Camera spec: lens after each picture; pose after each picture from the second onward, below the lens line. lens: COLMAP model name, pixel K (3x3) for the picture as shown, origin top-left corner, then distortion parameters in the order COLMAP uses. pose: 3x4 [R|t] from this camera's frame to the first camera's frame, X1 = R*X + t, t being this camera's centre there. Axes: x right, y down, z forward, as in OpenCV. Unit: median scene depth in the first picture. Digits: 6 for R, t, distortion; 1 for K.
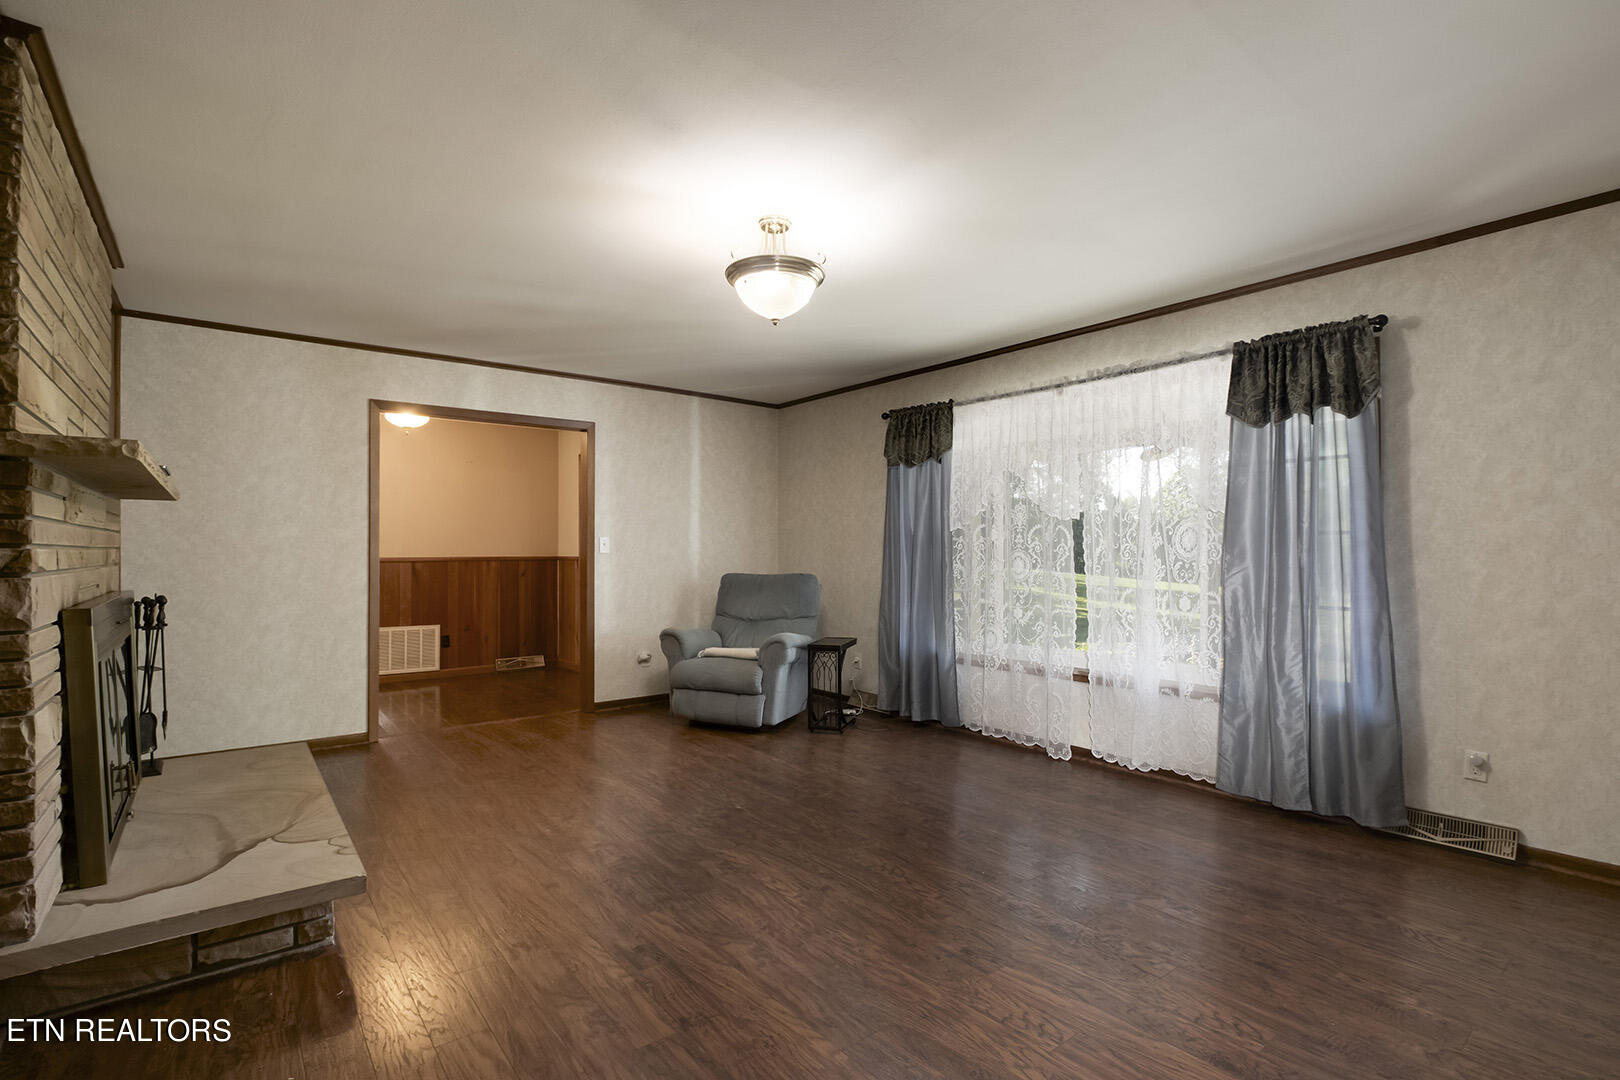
lens RADIAL K [[756.8, 0, 810.6], [0, 756.8, 551.8], [0, 0, 1]] dist [-0.019535, 0.001339]
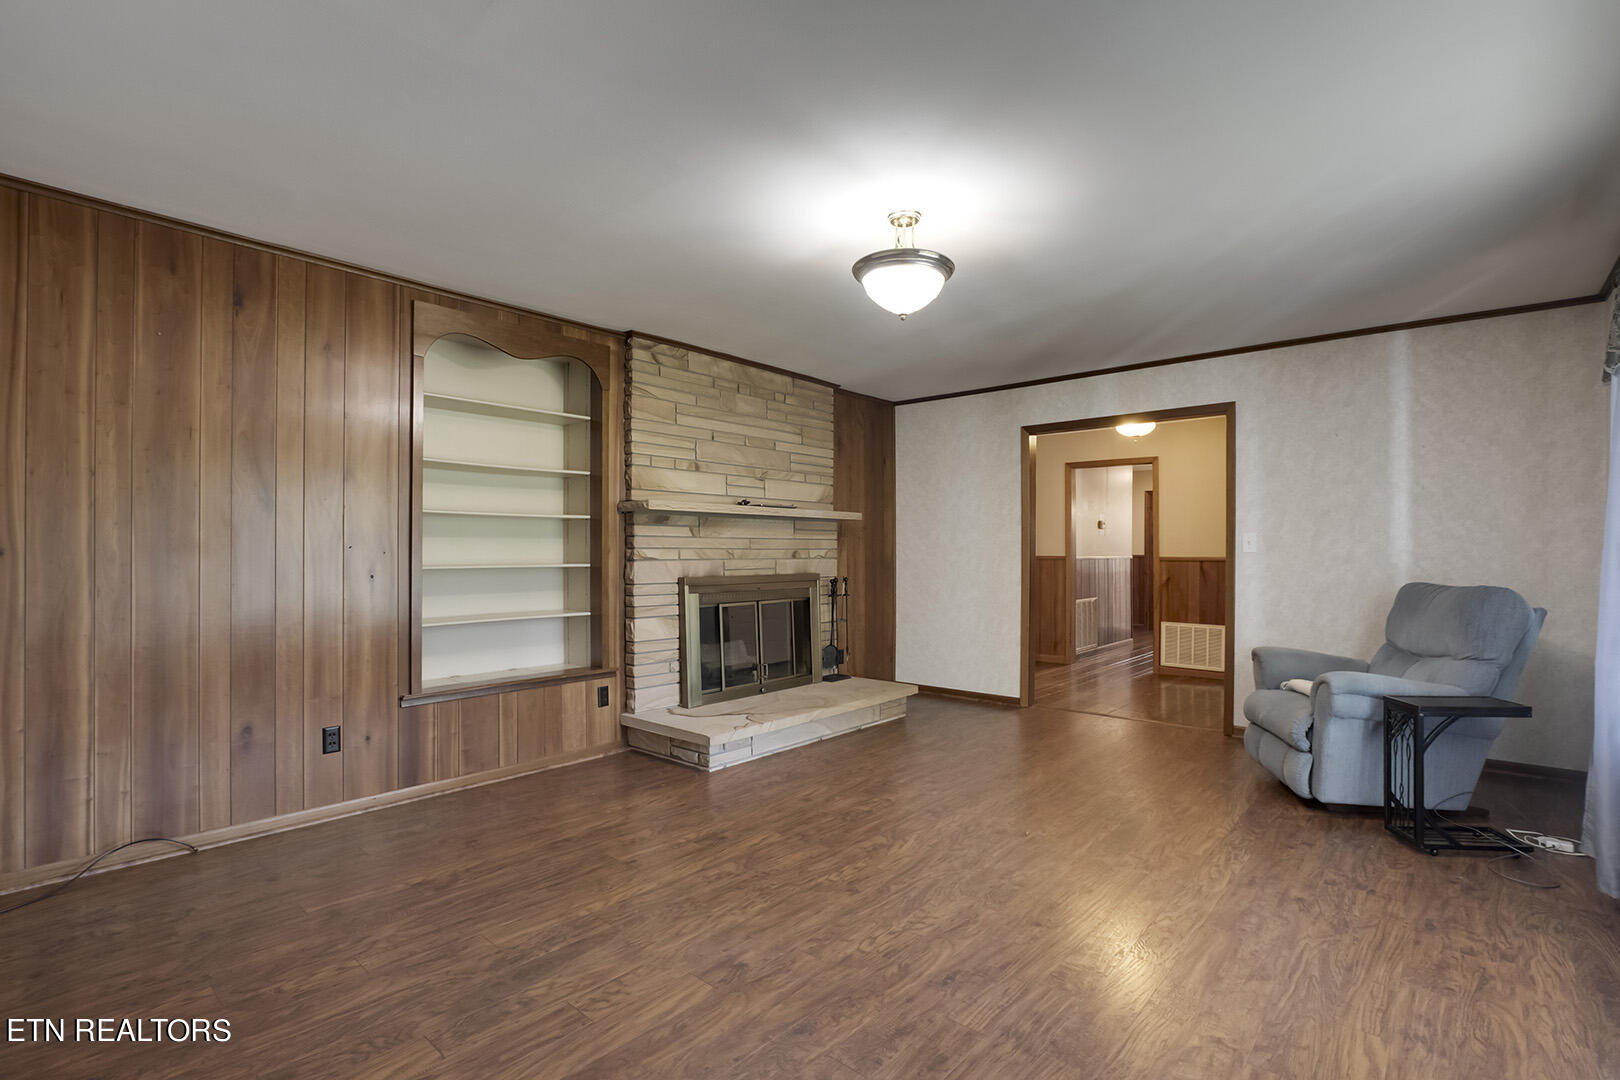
lens RADIAL K [[746.1, 0, 807.2], [0, 746.1, 569.2], [0, 0, 1]] dist [-0.039047, 0.000295]
pose [[0.176700, 0.020812, -0.984045, 0.852832], [0.000800, 0.999773, 0.021289, 0.003995], [0.984264, -0.004549, 0.176644, 0.689141]]
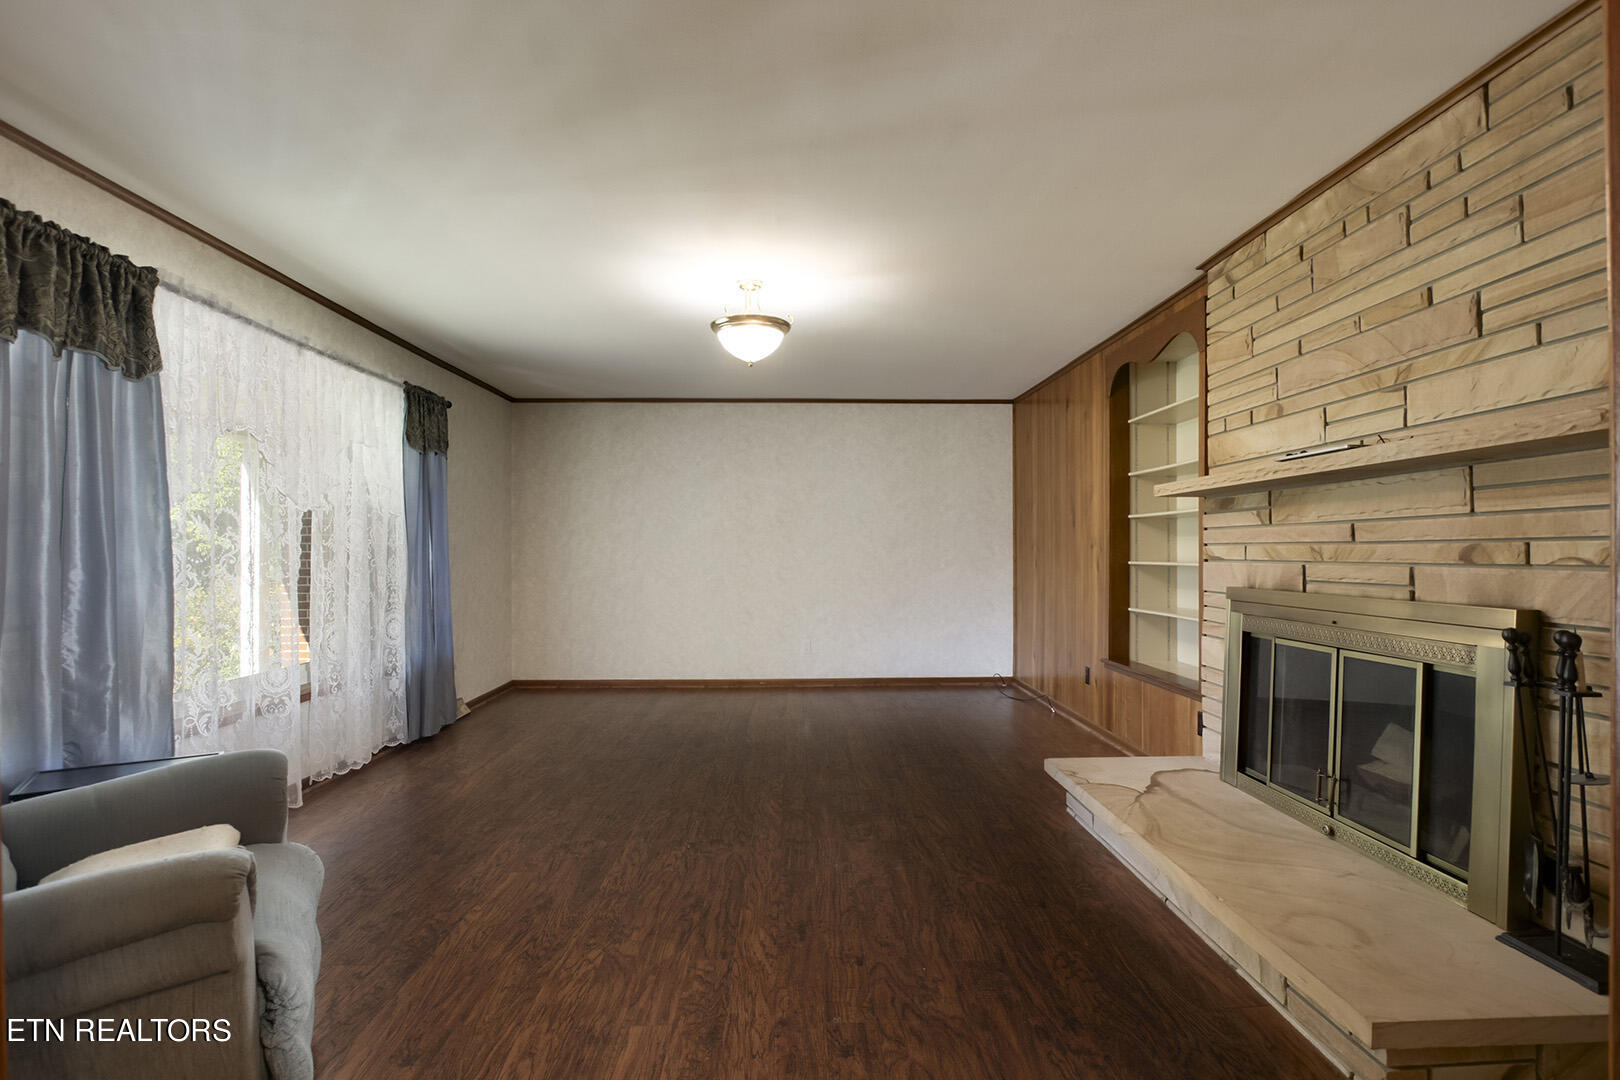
lens RADIAL K [[756.8, 0, 810.6], [0, 756.8, 551.8], [0, 0, 1]] dist [-0.019535, 0.001339]
pose [[-0.801005, -0.000640, 0.598658, -0.848438], [0.000702, 0.999998, 0.002008, 0.002549], [-0.598658, 0.002029, -0.801002, 1.889072]]
